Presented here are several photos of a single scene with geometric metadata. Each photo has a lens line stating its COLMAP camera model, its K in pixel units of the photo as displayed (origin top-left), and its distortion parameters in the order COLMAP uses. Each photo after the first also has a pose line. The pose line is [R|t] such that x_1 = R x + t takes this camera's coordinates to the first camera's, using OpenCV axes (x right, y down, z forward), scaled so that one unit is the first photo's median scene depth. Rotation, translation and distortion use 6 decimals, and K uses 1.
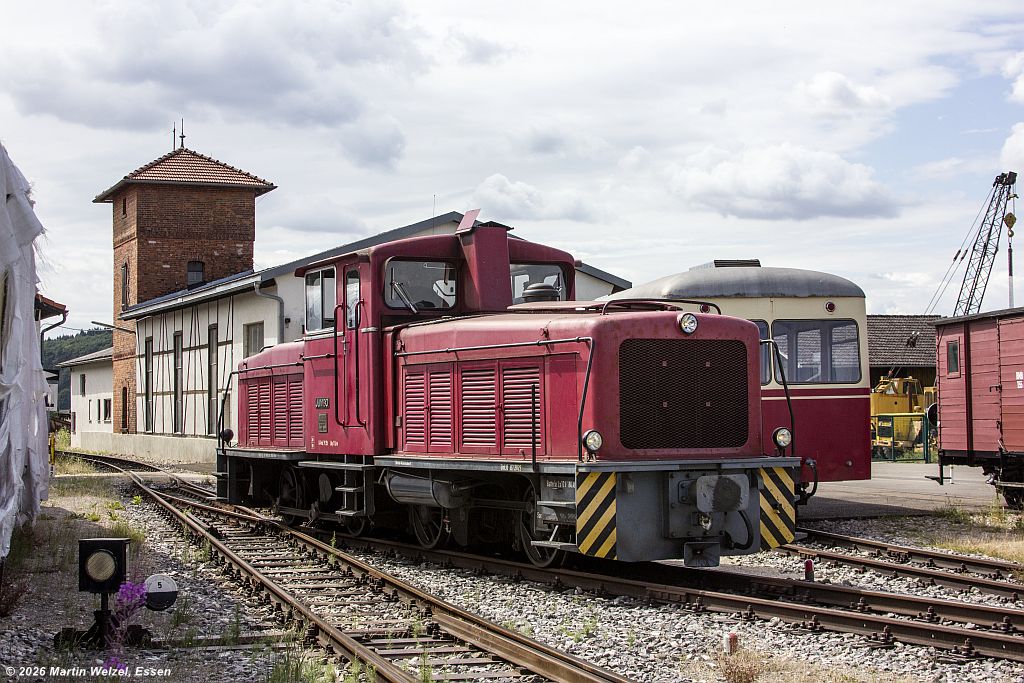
lens RADIAL K [[1935.3, 0, 516.7], [0, 1935.3, 360.1], [0, 0, 1]] dist [-0.014218, 0.084497]
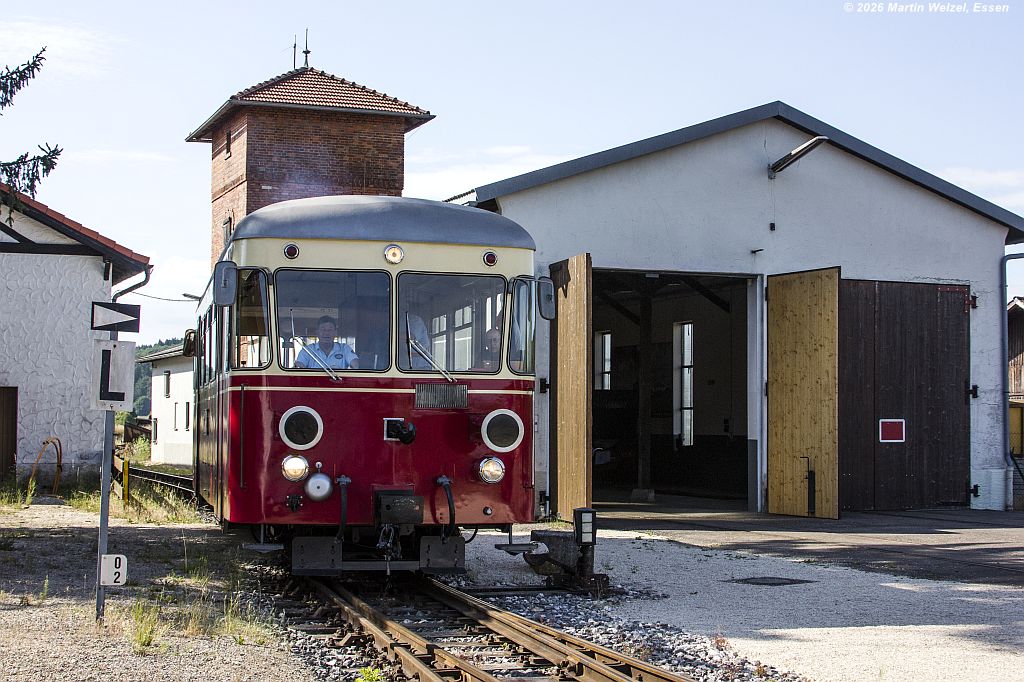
lens RADIAL K [[1882.9, 0, 525.6], [0, 1882.9, 341.3], [0, 0, 1]] dist [-0.034523, -0.003320]
pose [[0.999497, 0.012525, -0.029133, -0.066949], [-0.013022, 0.999772, -0.016941, 0.007969], [0.028915, 0.017312, 0.999432, 0.282864]]
